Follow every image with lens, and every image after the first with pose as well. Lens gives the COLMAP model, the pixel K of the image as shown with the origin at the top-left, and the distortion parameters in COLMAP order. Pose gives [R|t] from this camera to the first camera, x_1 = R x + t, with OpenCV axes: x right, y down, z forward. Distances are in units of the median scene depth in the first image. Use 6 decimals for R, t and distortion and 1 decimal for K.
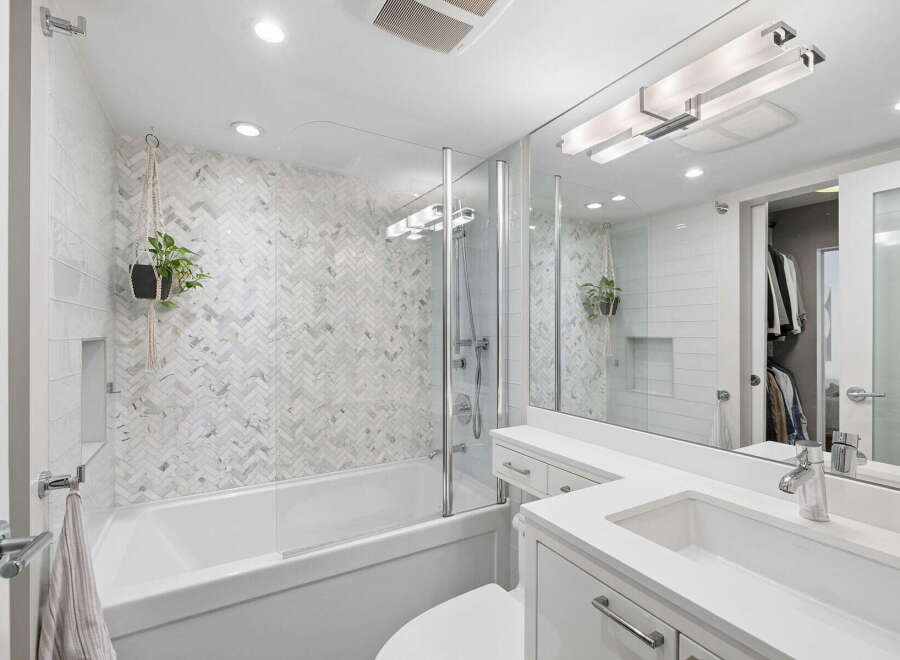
lens RADIAL K [[432.4, 0, 447.2], [0, 432.4, 333.0], [0, 0, 1]] dist [0.002258, 0.000561]
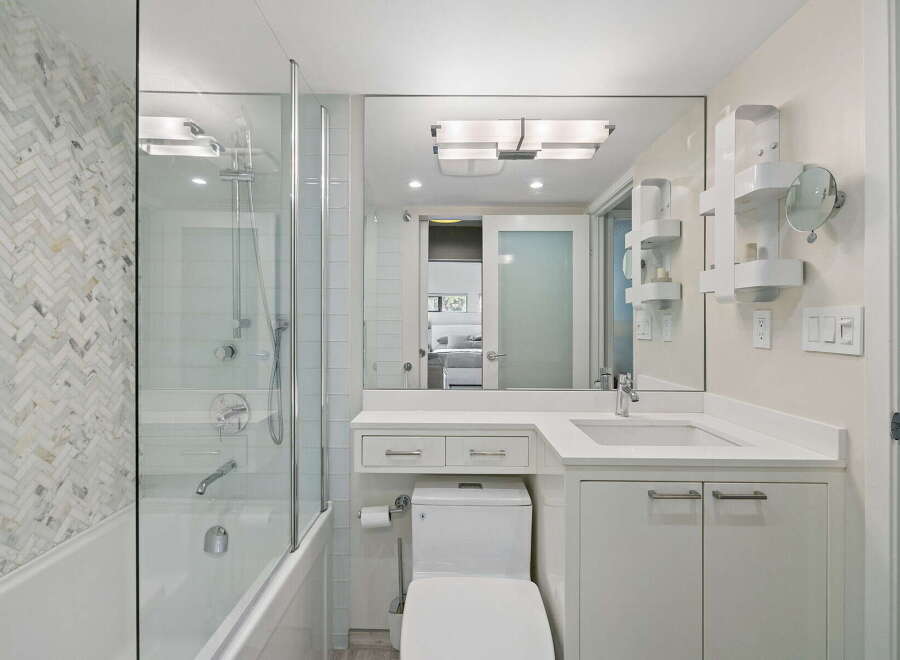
lens RADIAL K [[426.7, 0, 452.6], [0, 426.7, 322.6], [0, 0, 1]] dist [-0.000932, -0.000109]
pose [[0.482807, 0.004195, 0.875717, -0.392799], [-0.000881, 0.999990, -0.004305, 0.022762], [-0.875727, 0.001307, 0.482806, 0.299363]]
